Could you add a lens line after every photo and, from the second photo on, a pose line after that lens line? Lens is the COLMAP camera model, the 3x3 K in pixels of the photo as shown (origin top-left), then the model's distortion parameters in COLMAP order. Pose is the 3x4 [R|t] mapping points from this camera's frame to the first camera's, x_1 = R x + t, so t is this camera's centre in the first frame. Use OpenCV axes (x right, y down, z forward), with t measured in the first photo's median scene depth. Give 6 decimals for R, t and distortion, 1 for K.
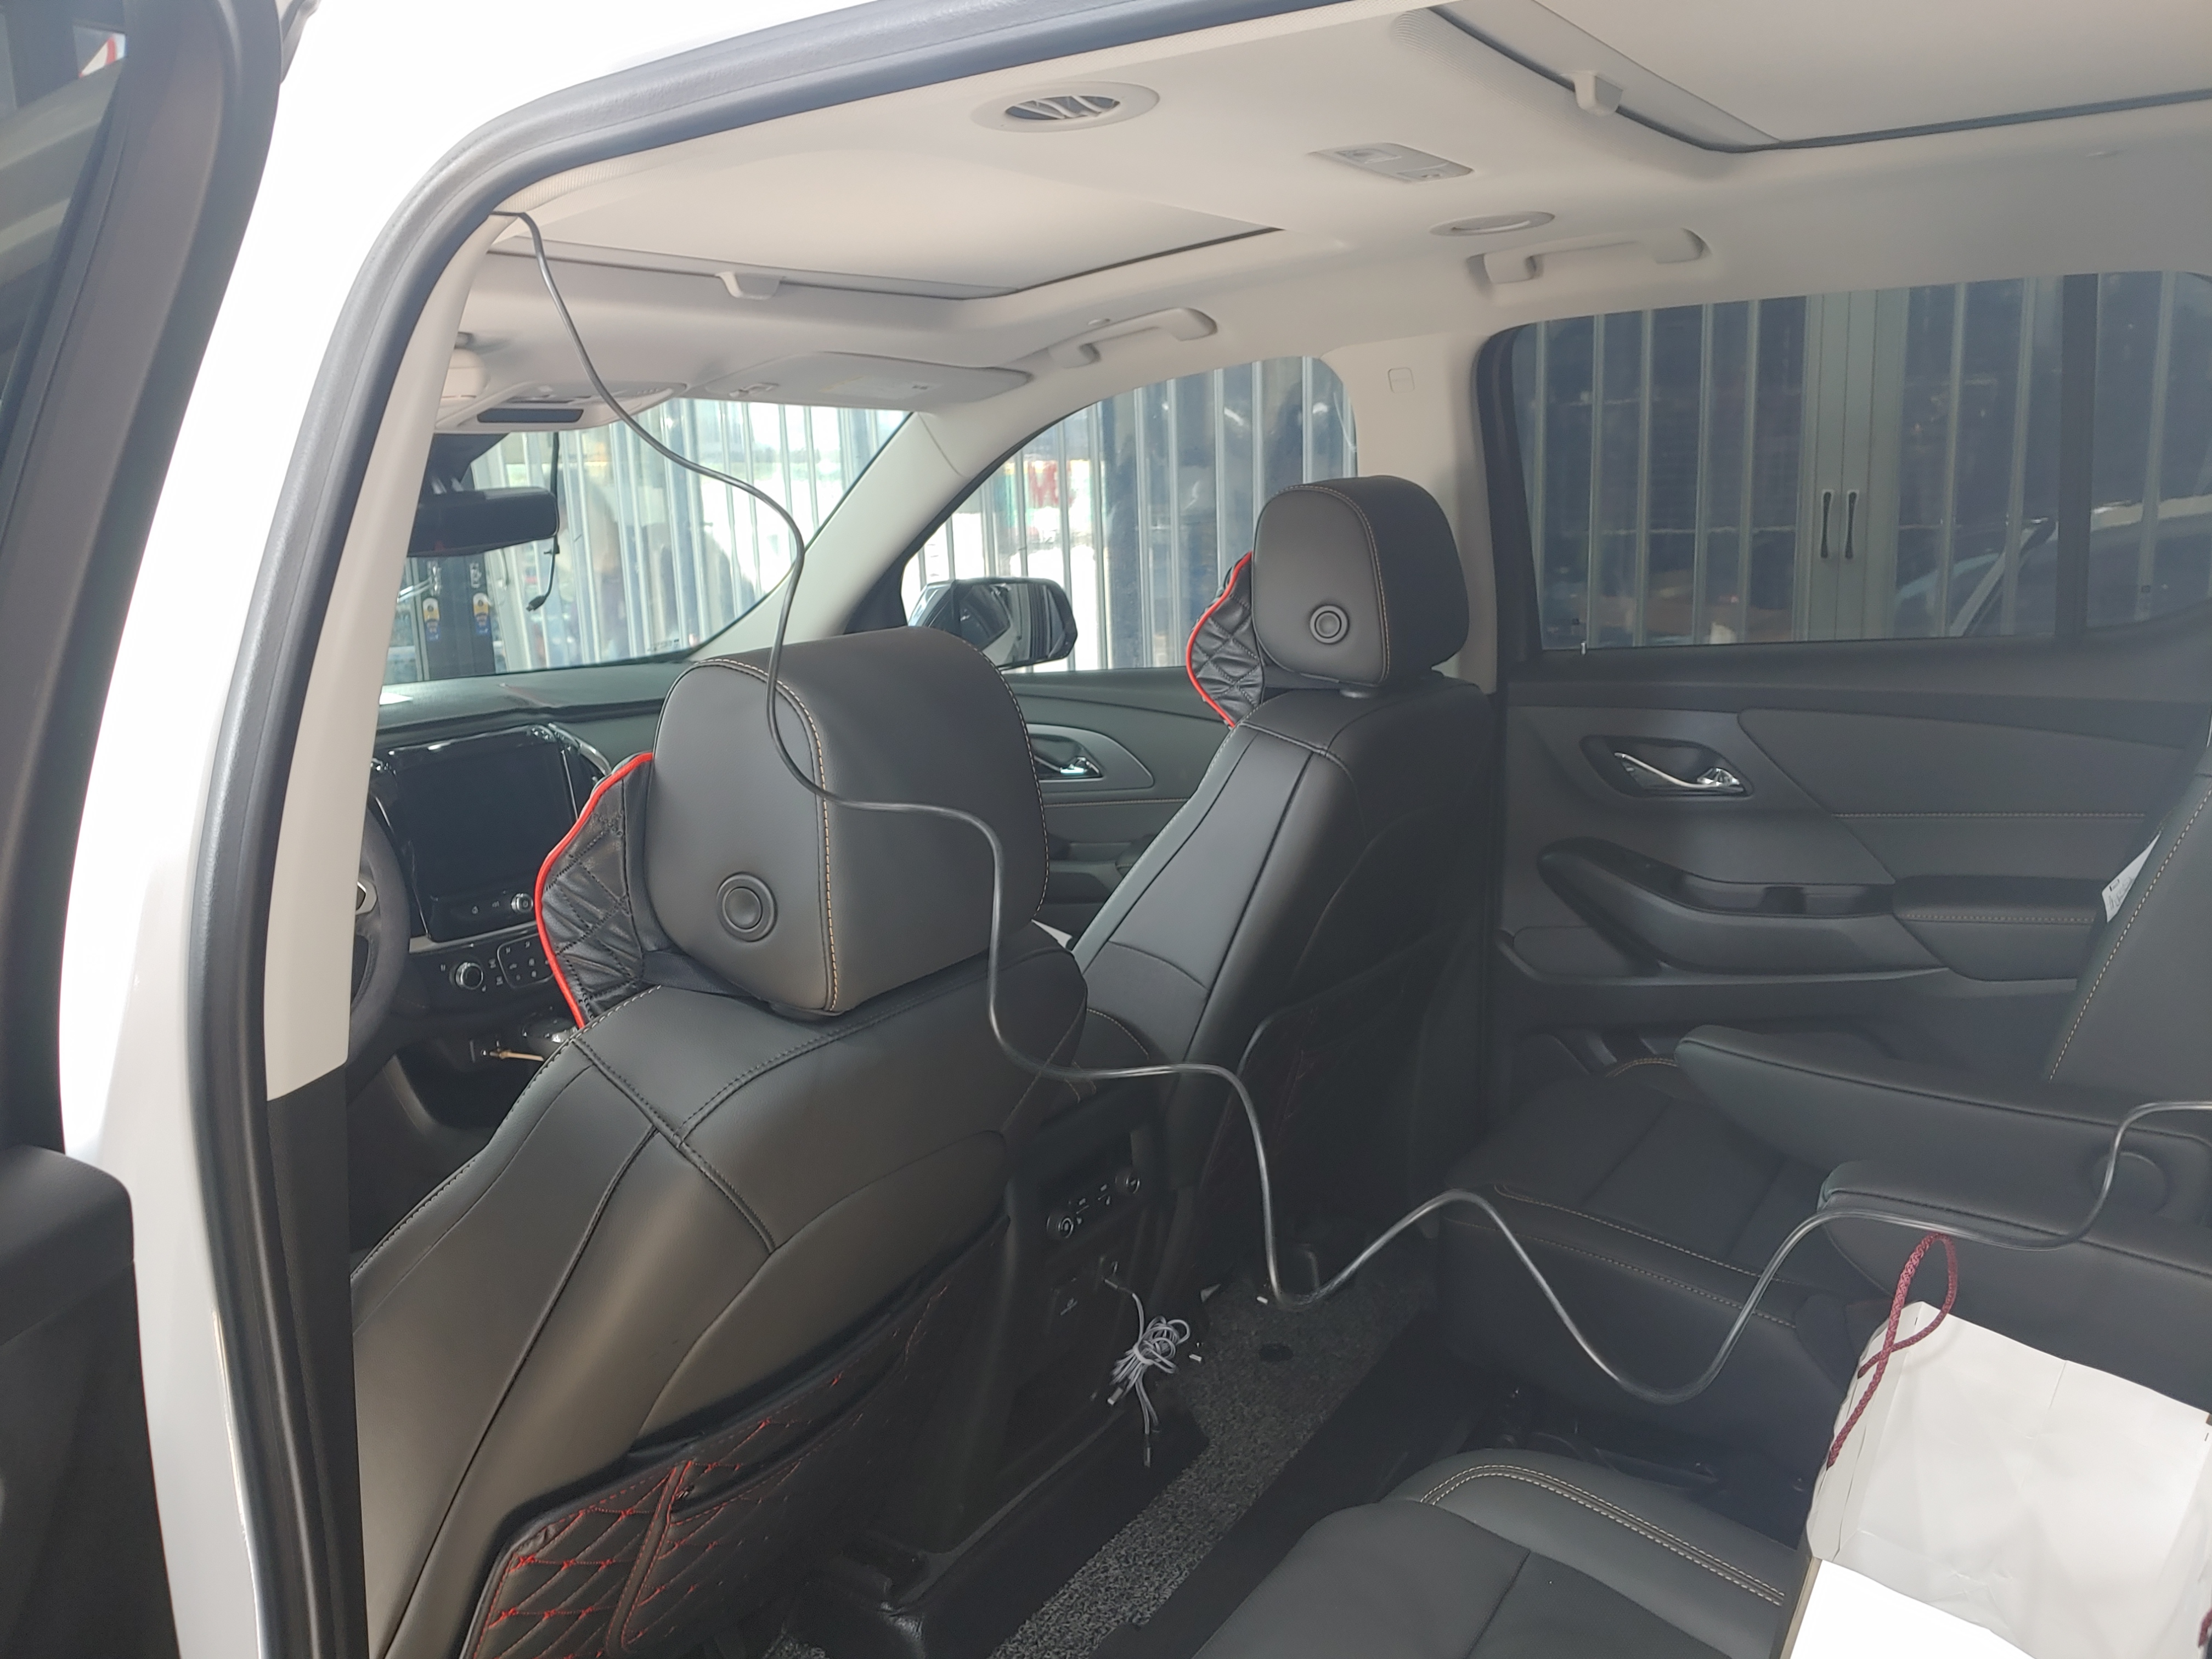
lens RADIAL K [[1748.9, 0, 1106.0], [0, 1748.9, 829.5], [0, 0, 1]] dist [-0.029093, 0.000840]
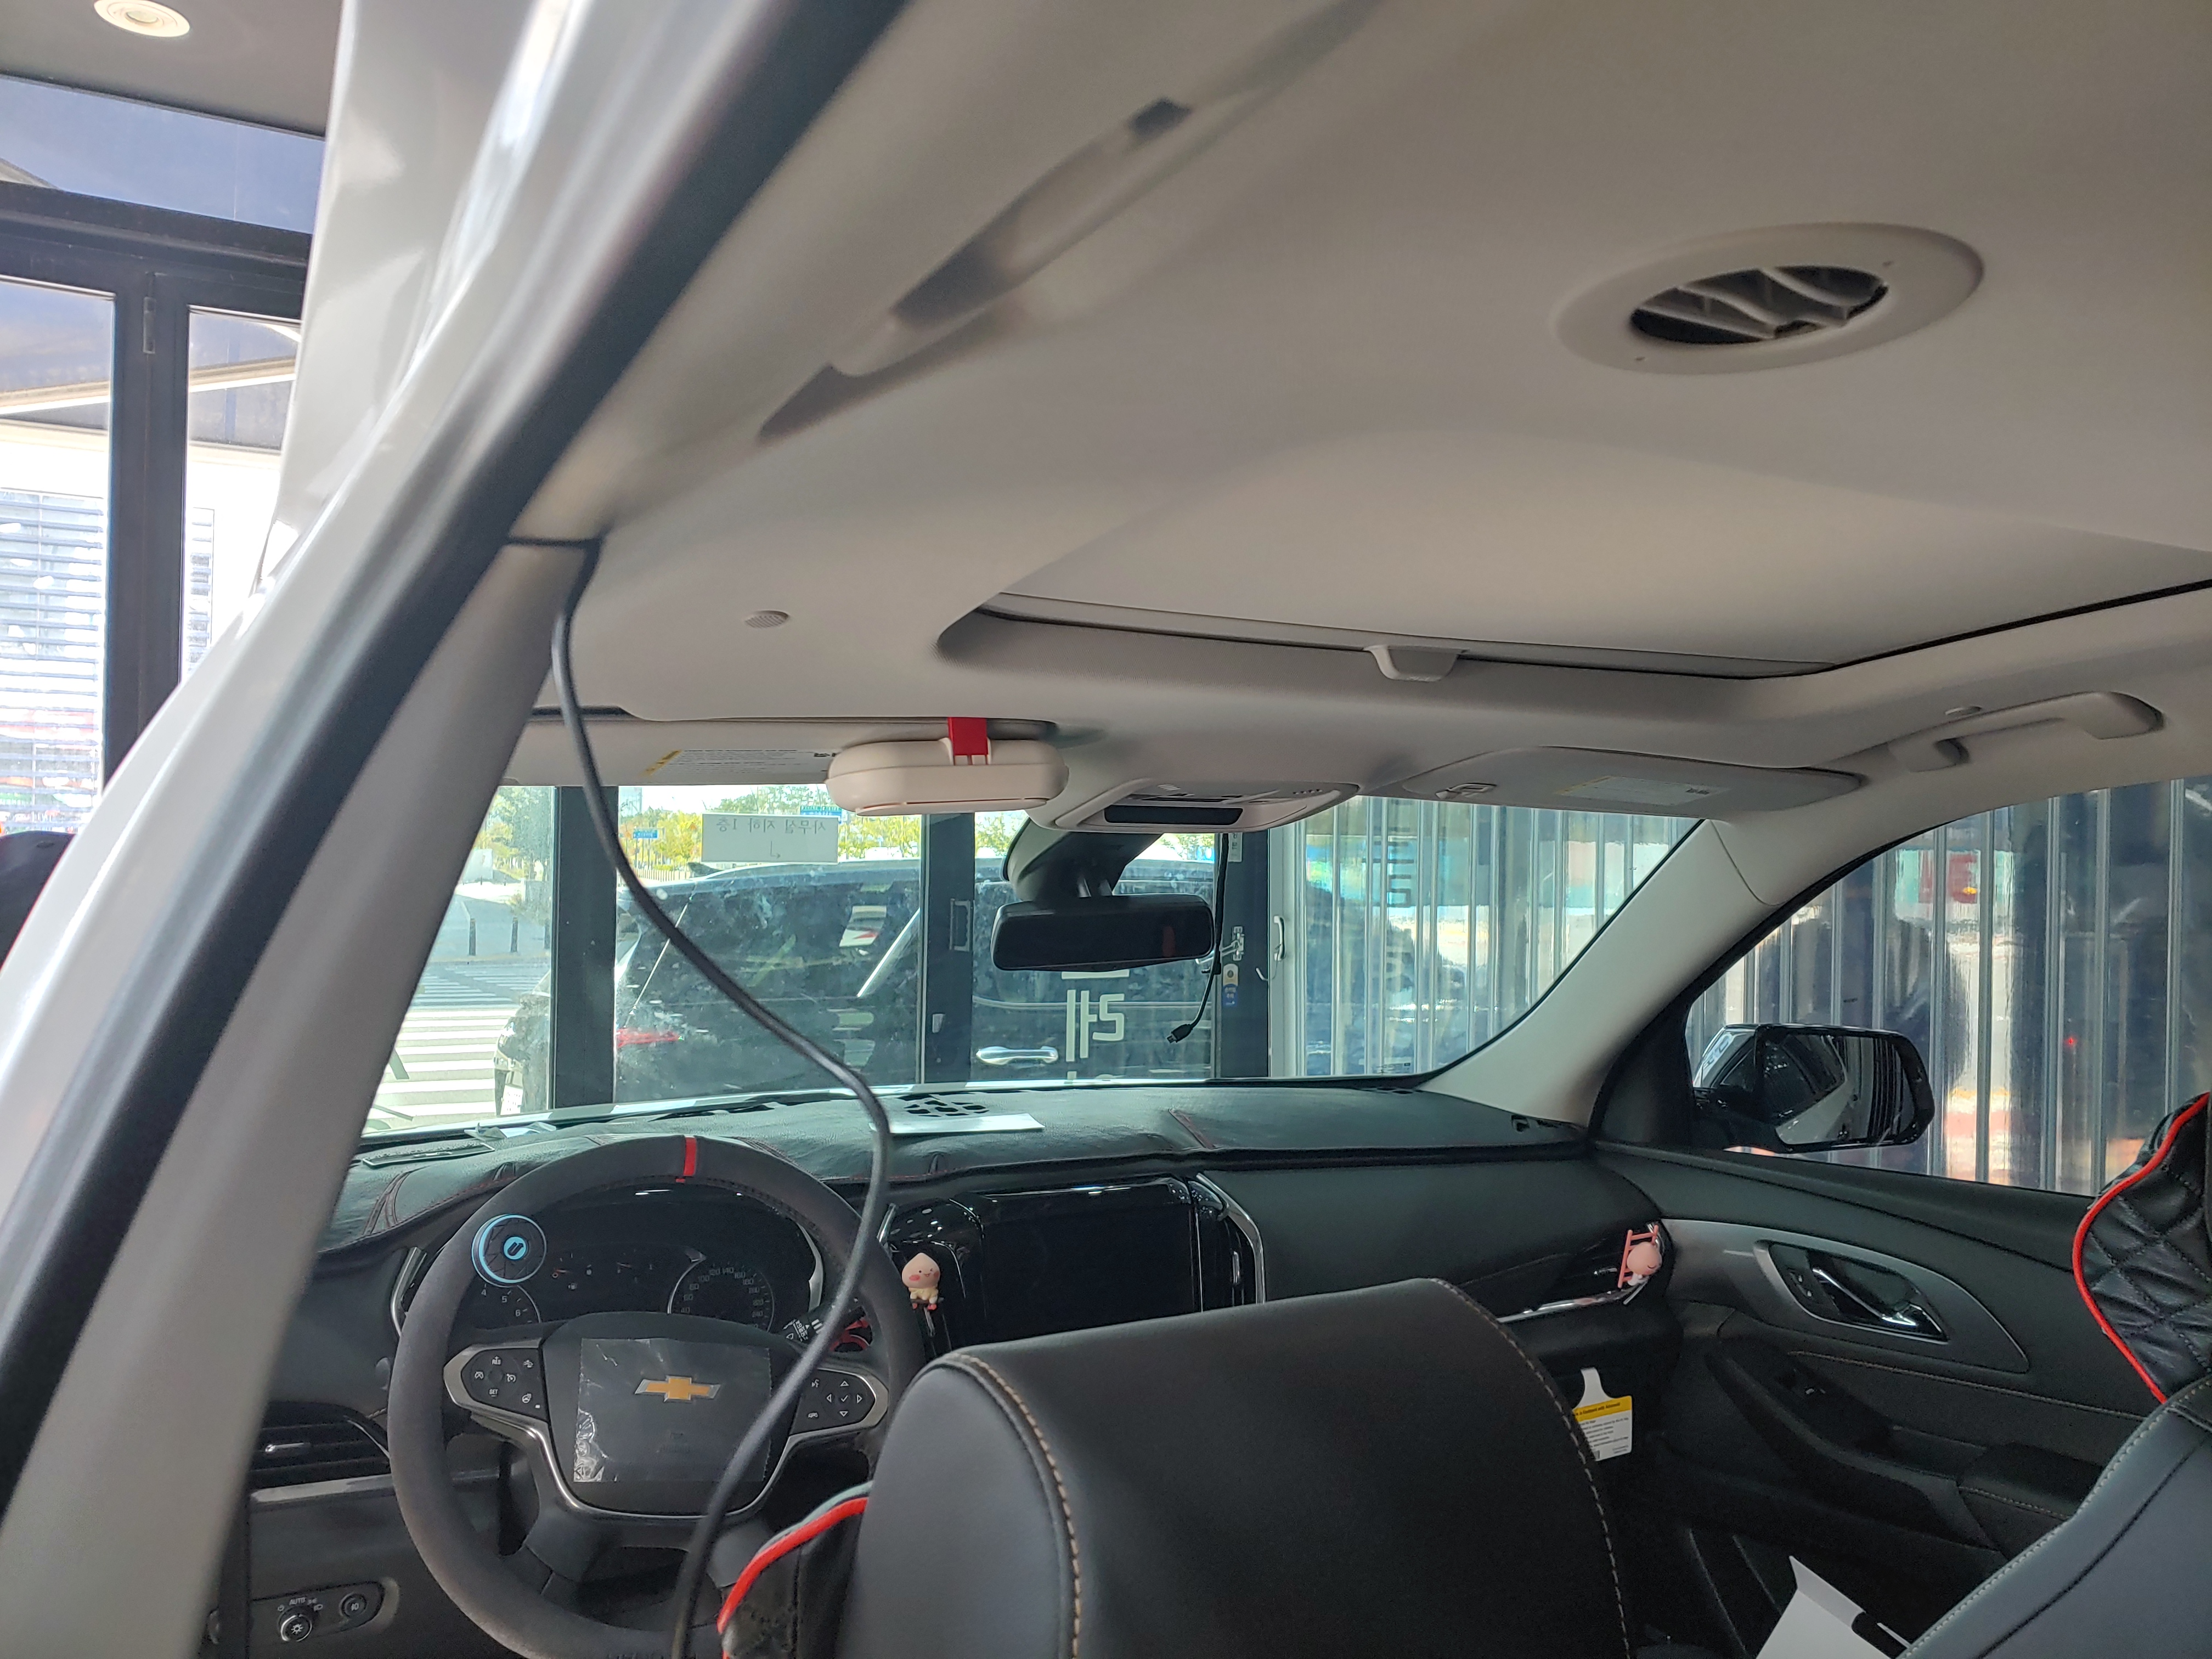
lens RADIAL K [[1761.9, 0, 1099.5], [0, 1761.9, 853.8], [0, 0, 1]] dist [-0.040085, 0.069246]
pose [[0.882444, 0.048581, -0.467903, 0.021086], [-0.136214, 0.978431, -0.155305, -0.077482], [0.450265, 0.200783, 0.870027, 0.241124]]
